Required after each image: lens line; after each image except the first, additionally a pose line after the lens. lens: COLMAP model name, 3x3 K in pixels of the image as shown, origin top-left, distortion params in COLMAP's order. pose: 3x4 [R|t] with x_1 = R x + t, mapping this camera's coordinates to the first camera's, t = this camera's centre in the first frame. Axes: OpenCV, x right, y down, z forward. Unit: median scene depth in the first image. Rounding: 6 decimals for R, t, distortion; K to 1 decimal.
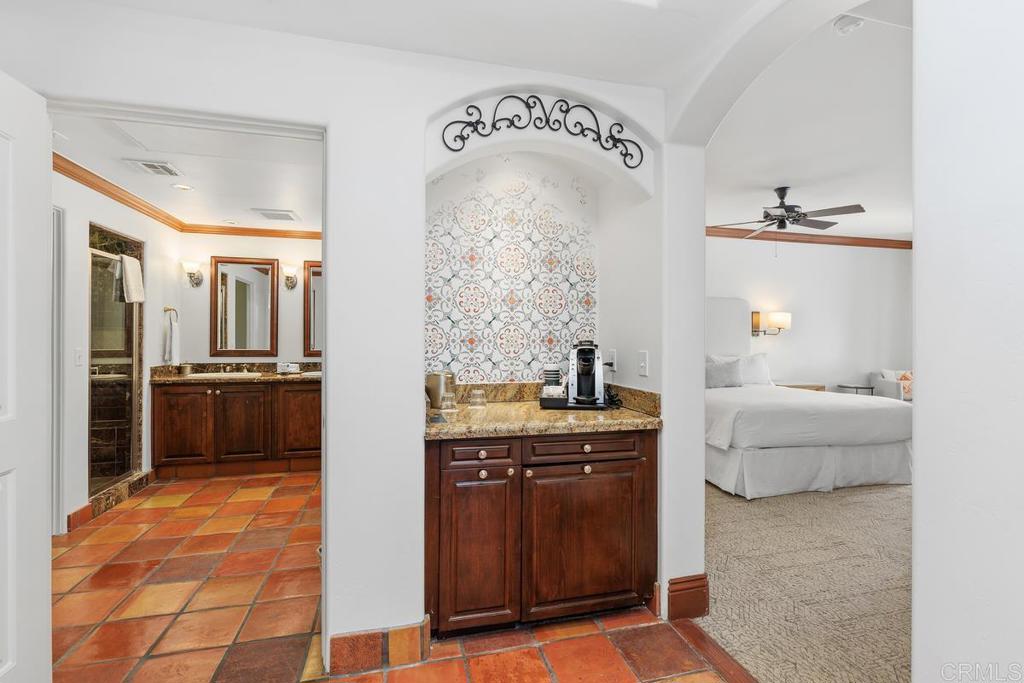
lens RADIAL K [[476.3, 0, 501.6], [0, 476.3, 343.3], [0, 0, 1]] dist [0.000079, 0.000551]
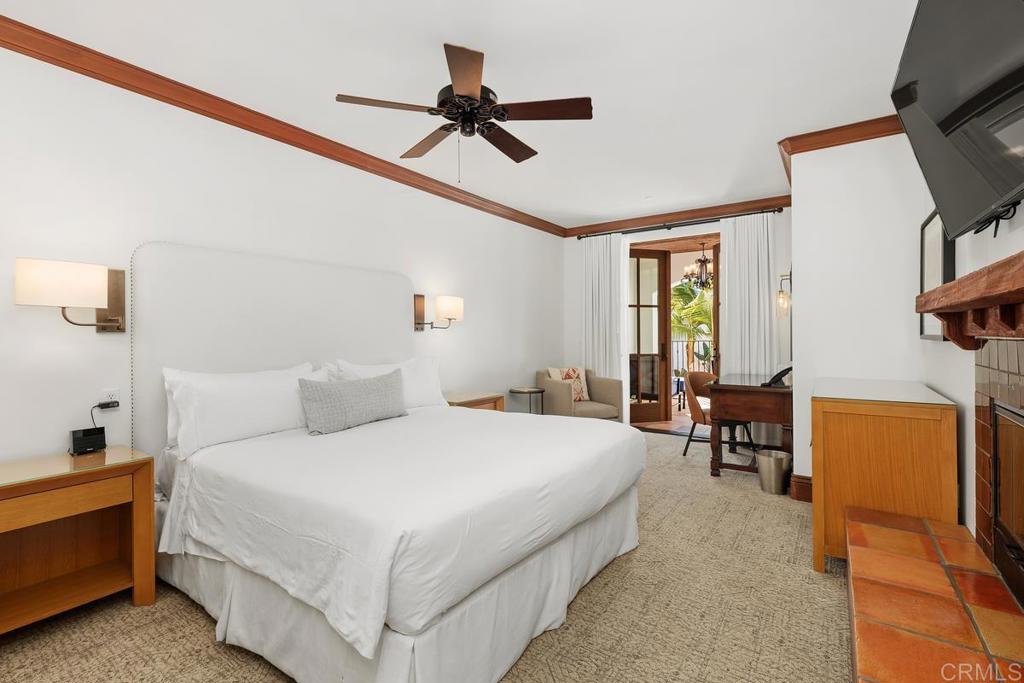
lens RADIAL K [[476.3, 0, 517.7], [0, 476.3, 336.9], [0, 0, 1]] dist [0.000079, 0.000551]
pose [[0.757077, -0.014571, 0.653164, 0.196811], [0.019161, 0.999816, 0.000096, -0.003566], [-0.653045, 0.012443, 0.757217, 0.397631]]
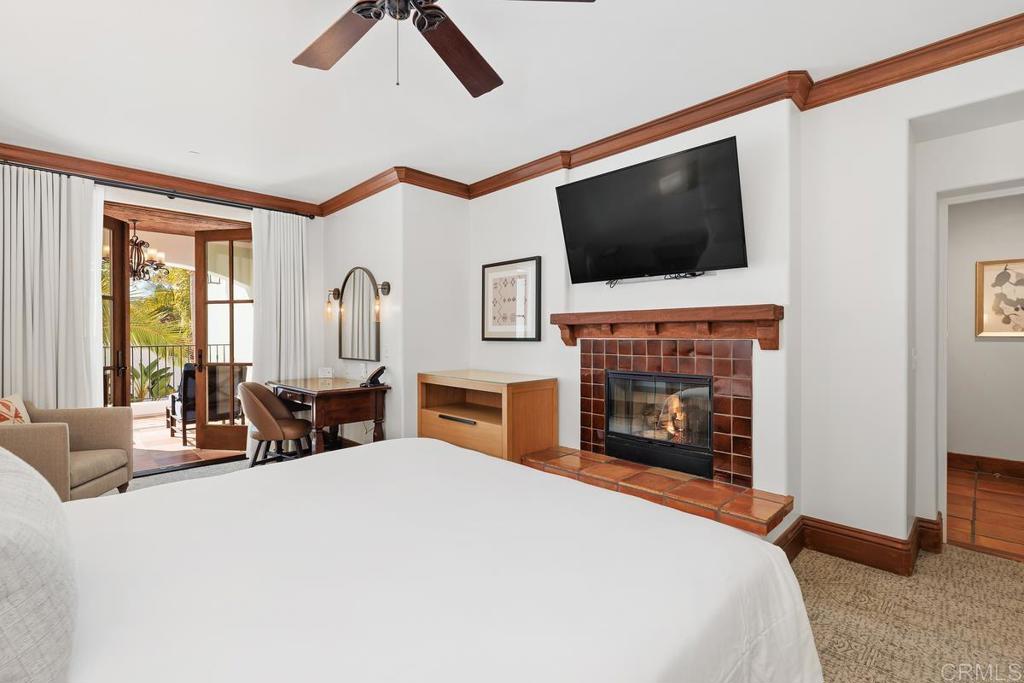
lens RADIAL K [[476.3, 0, 506.9], [0, 476.3, 338.9], [0, 0, 1]] dist [0.000079, 0.000551]
pose [[-0.508704, -0.020331, 0.860701, 0.160011], [0.007312, 0.999583, 0.027933, -0.024054], [-0.860910, 0.020503, -0.508343, 1.039568]]
